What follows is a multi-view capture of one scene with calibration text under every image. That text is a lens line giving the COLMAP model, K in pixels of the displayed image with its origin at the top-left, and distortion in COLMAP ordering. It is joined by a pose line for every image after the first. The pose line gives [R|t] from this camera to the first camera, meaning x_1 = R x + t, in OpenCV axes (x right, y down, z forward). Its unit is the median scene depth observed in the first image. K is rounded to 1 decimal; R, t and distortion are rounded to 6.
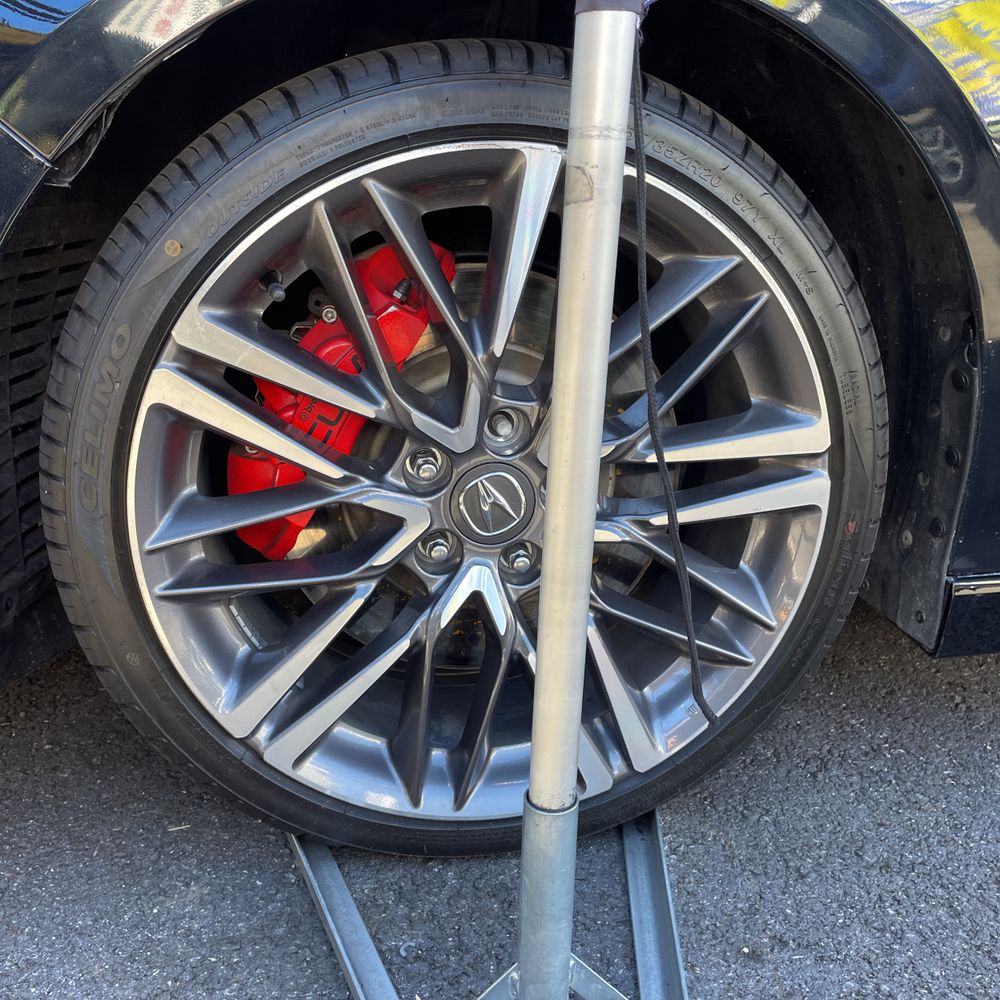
lens RADIAL K [[999.6, 0, 500.0], [0, 999.6, 500.0], [0, 0, 1]] dist [0.086119, -0.119789]
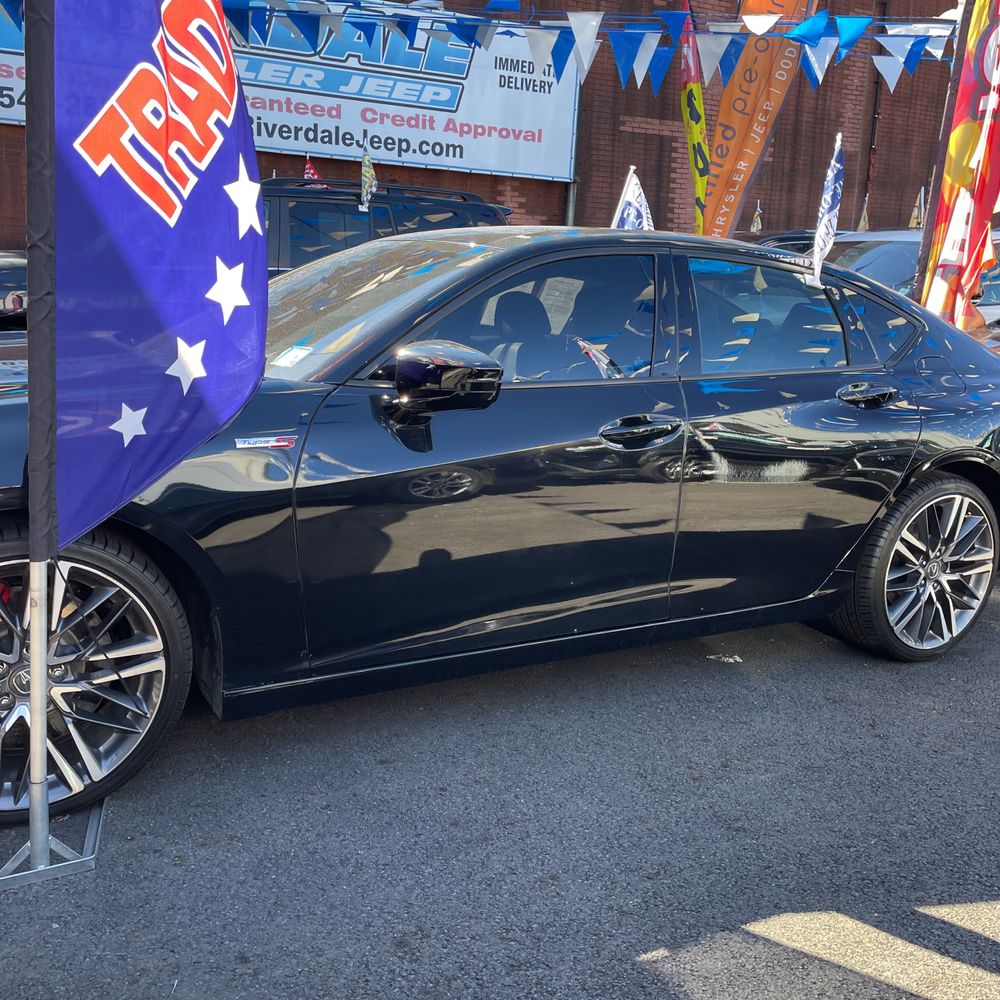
lens RADIAL K [[1002.4, 0, 500.0], [0, 1002.4, 486.2], [0, 0, 1]] dist [0.094601, -0.126488]
pose [[0.944047, -0.026589, 0.328737, 0.297546], [0.064522, 0.992374, -0.105025, -0.142852], [-0.323438, 0.120360, 0.938563, -1.959680]]
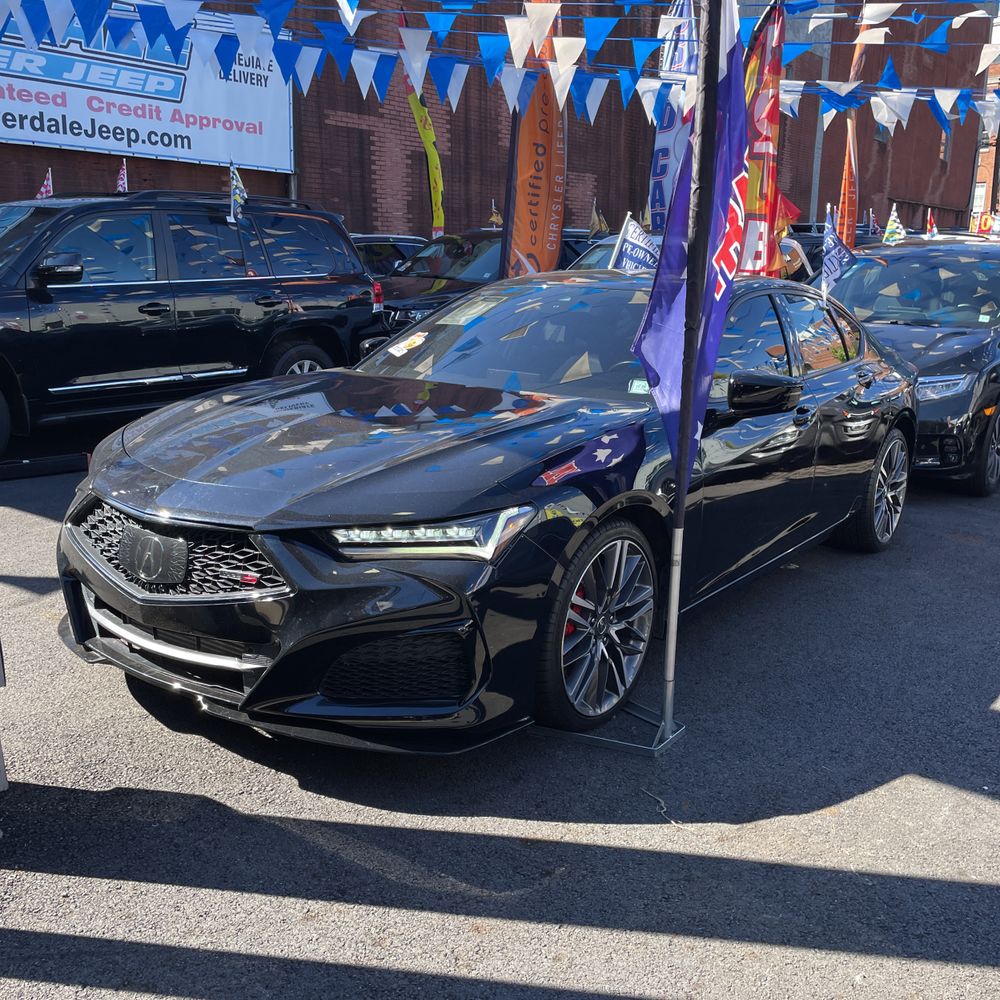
lens RADIAL K [[1011.8, 0, 498.8], [0, 1011.8, 493.2], [0, 0, 1]] dist [0.092240, -0.131609]
pose [[0.722505, -0.138485, 0.677354, -2.855416], [0.199817, 0.979749, -0.012827, -0.522046], [-0.661861, 0.144615, 0.735545, -1.665483]]
